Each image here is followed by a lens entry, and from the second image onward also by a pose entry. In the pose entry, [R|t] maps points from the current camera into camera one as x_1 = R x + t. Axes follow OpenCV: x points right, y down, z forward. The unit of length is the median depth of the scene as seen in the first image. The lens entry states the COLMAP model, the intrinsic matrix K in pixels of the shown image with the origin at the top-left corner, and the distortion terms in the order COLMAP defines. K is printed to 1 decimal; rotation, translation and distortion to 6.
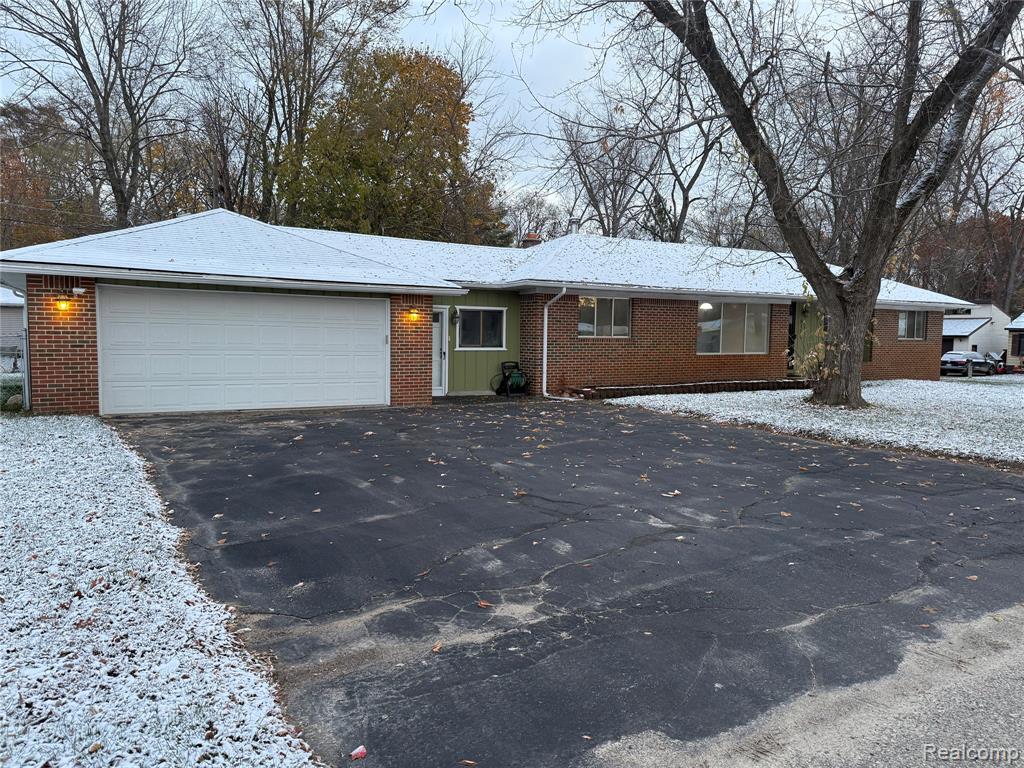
lens RADIAL K [[717.9, 0, 512.5], [0, 717.9, 383.9], [0, 0, 1]] dist [0.064501, -0.079743]
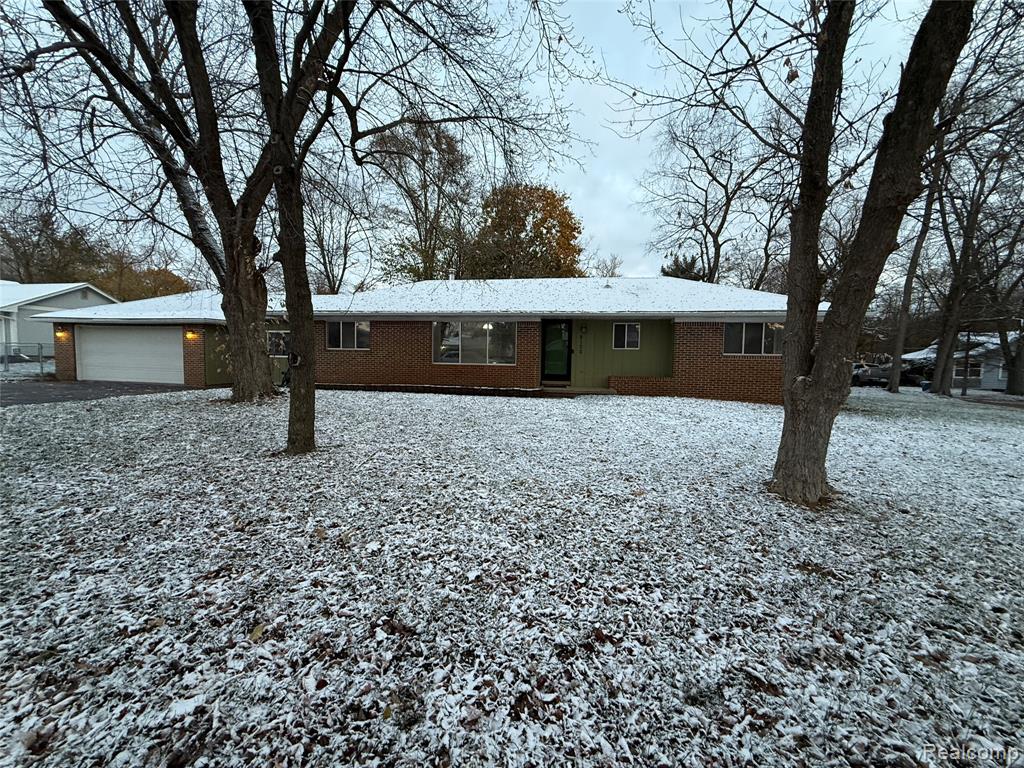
lens RADIAL K [[410.4, 0, 509.3], [0, 410.4, 383.1], [0, 0, 1]] dist [-0.002625, 0.000462]
pose [[0.770024, 0.037849, -0.636892, 0.852210], [-0.051519, 0.998668, -0.002939, -0.012121], [0.635932, 0.035075, 0.770948, 0.553457]]
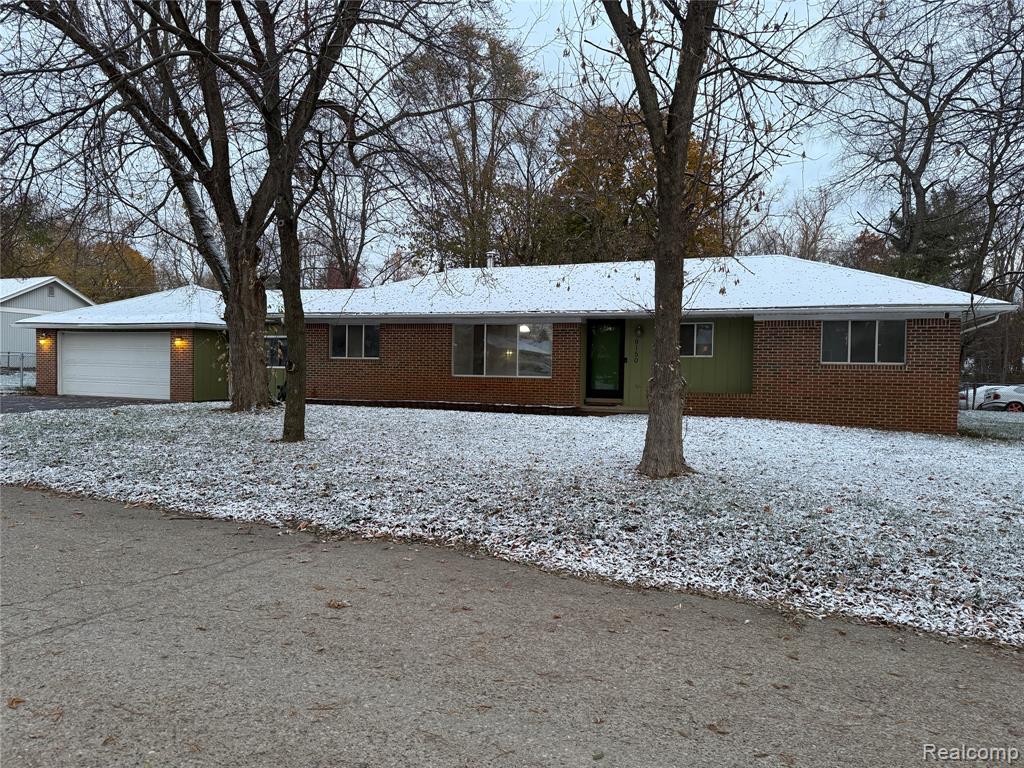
lens RADIAL K [[717.9, 0, 508.8], [0, 717.9, 388.2], [0, 0, 1]] dist [0.064501, -0.079743]
pose [[0.633032, 0.014879, -0.773982, 1.138905], [-0.063326, 0.997460, -0.032618, 0.004997], [0.771531, 0.069661, 0.632367, 0.438045]]
